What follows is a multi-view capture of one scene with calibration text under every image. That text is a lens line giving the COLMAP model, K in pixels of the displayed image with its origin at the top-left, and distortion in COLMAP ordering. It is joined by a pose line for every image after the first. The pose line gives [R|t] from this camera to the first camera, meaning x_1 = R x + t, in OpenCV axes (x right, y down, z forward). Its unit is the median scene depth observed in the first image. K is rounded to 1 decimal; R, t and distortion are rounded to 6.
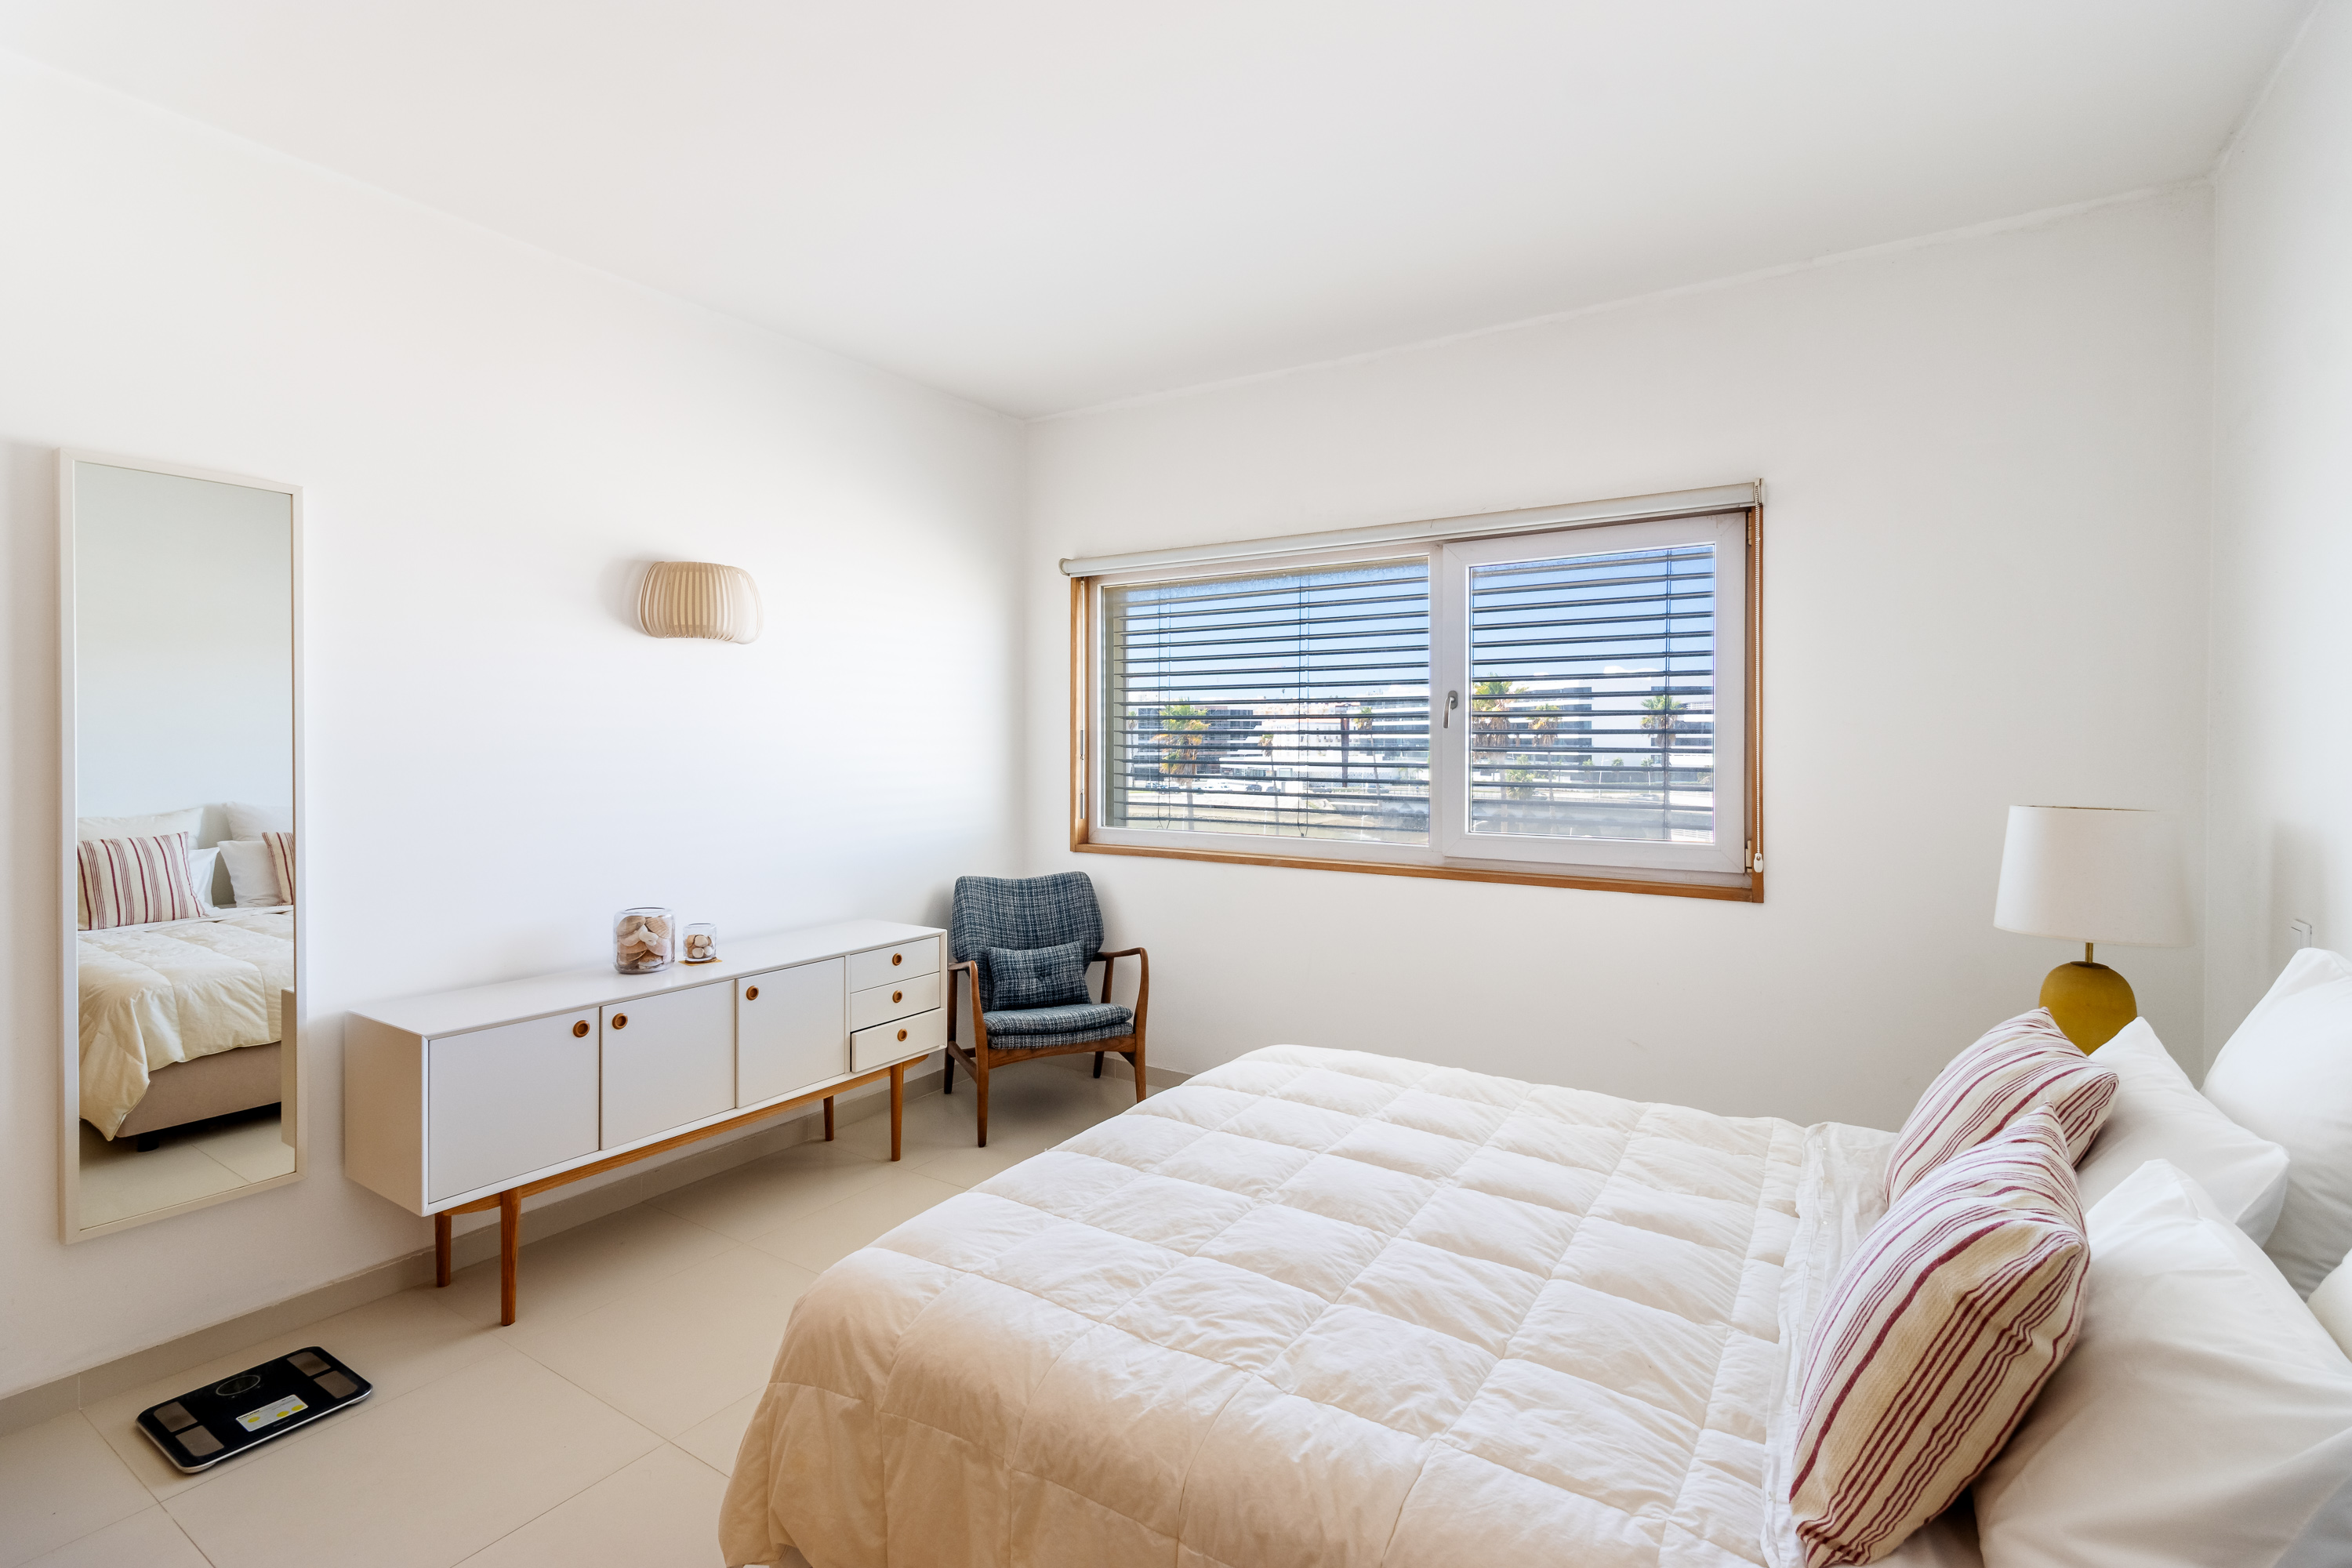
lens RADIAL K [[1087.3, 0, 1161.8], [0, 1087.3, 748.1], [0, 0, 1]] dist [0.000287, 0.000397]
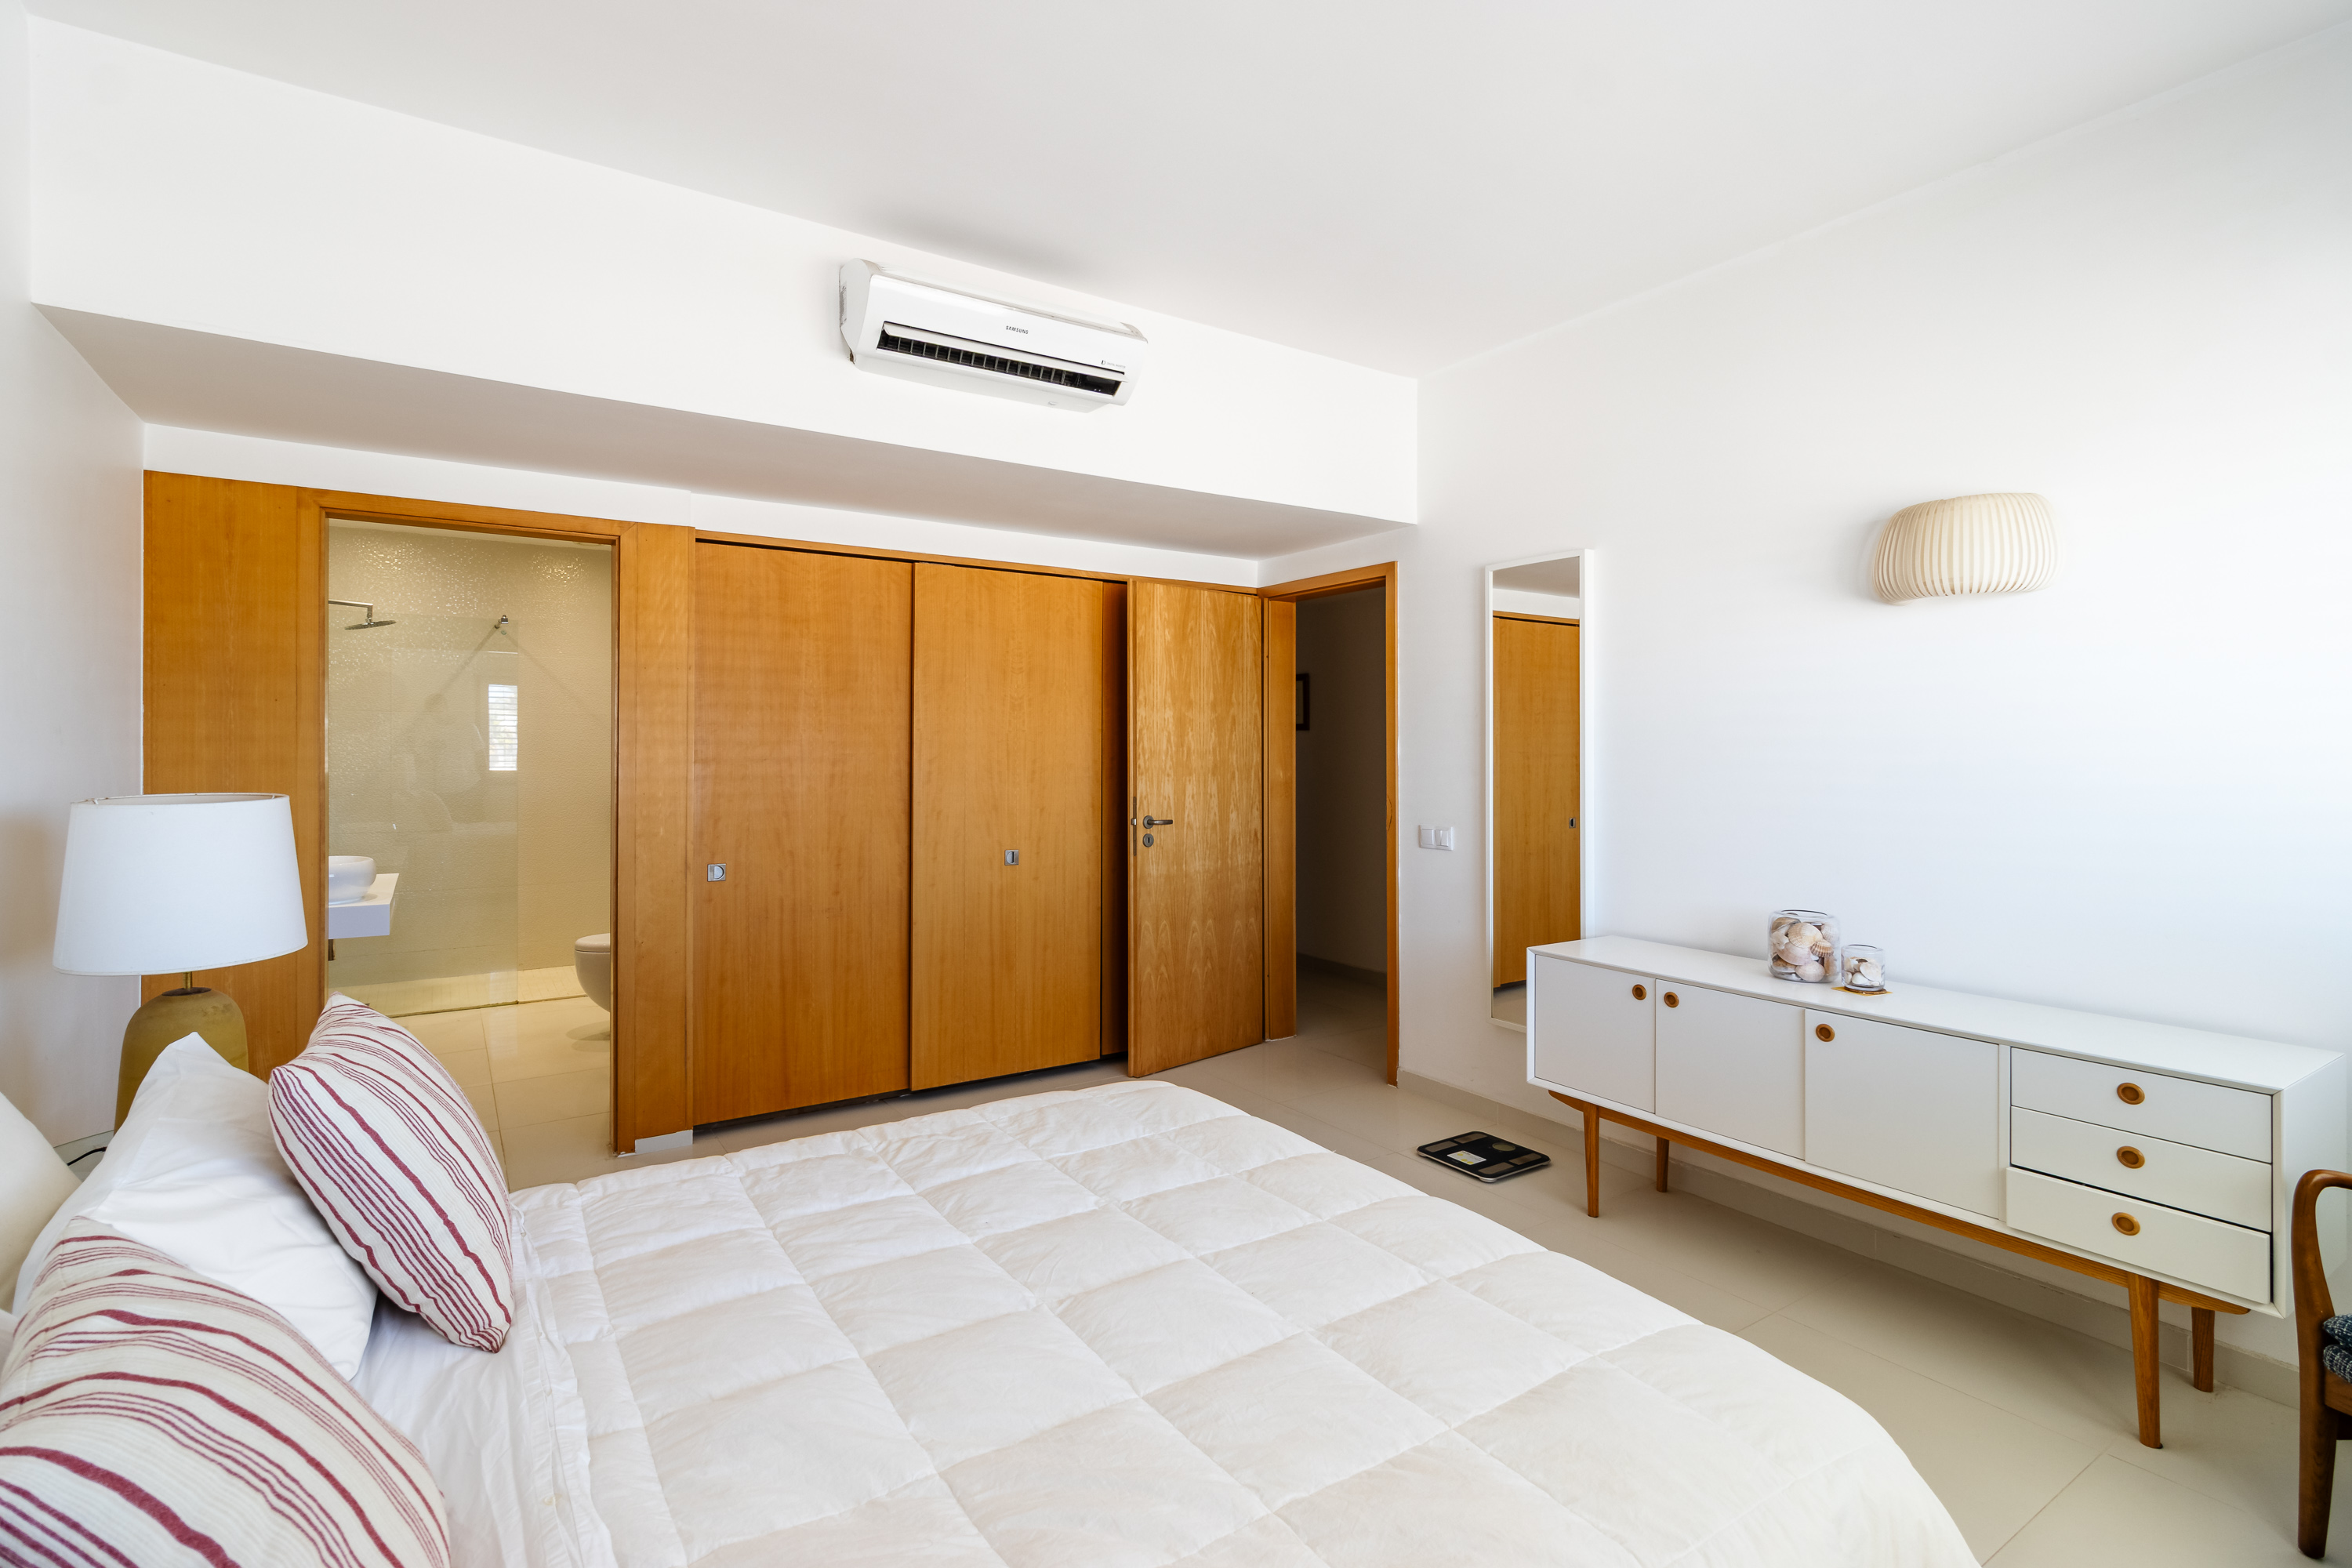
lens RADIAL K [[1087.3, 0, 1161.8], [0, 1087.3, 748.1], [0, 0, 1]] dist [0.000287, 0.000397]
pose [[-0.388838, -0.000551, -0.921306, 0.615621], [-0.008427, 0.999960, 0.002959, 0.013965], [0.921268, 0.008914, -0.388827, 0.921384]]
